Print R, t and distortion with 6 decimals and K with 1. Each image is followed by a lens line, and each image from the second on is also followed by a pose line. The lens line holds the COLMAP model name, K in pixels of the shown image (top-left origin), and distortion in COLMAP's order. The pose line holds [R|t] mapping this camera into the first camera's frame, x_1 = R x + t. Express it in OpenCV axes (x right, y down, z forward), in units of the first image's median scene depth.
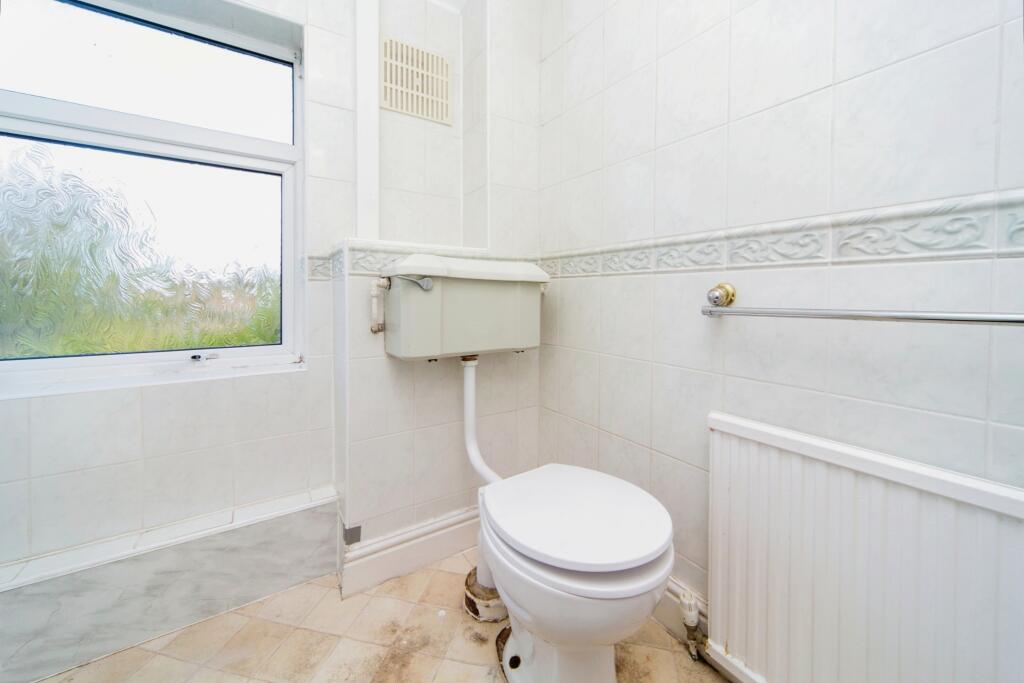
lens RADIAL K [[384.9, 0, 513.4], [0, 384.9, 306.0], [0, 0, 1]] dist [0.001604, 0.000031]
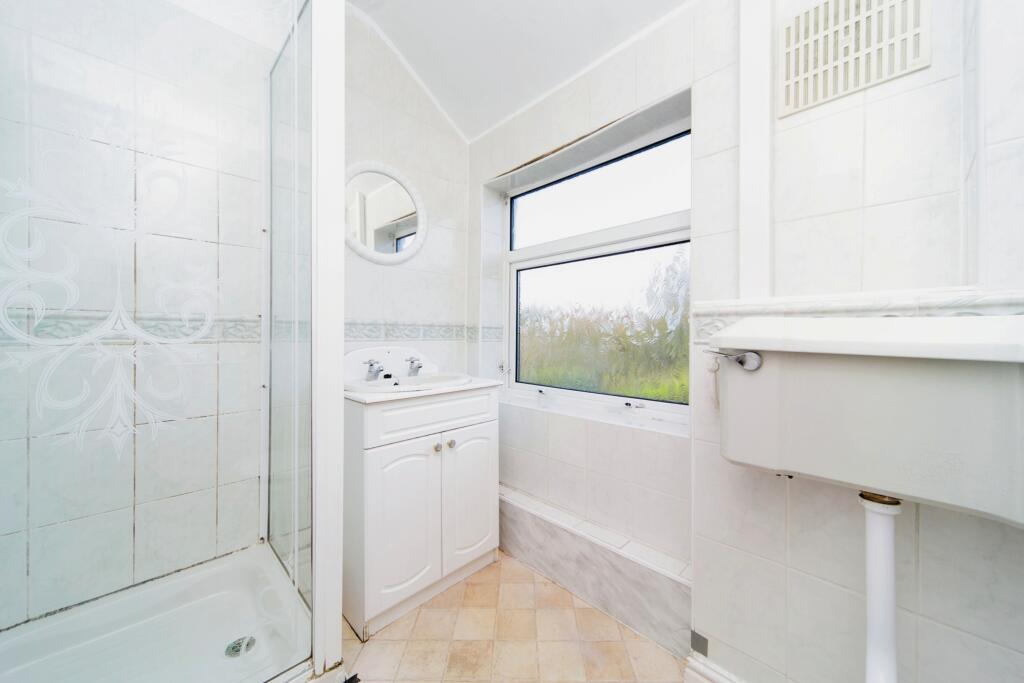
lens RADIAL K [[376.3, 0, 516.1], [0, 376.3, 335.1], [0, 0, 1]] dist [0.000396, -0.000151]
pose [[0.184332, 0.000324, -0.982864, 0.345597], [-0.019701, 0.999800, -0.003365, -0.089030], [0.982667, 0.019984, 0.184301, 0.429450]]
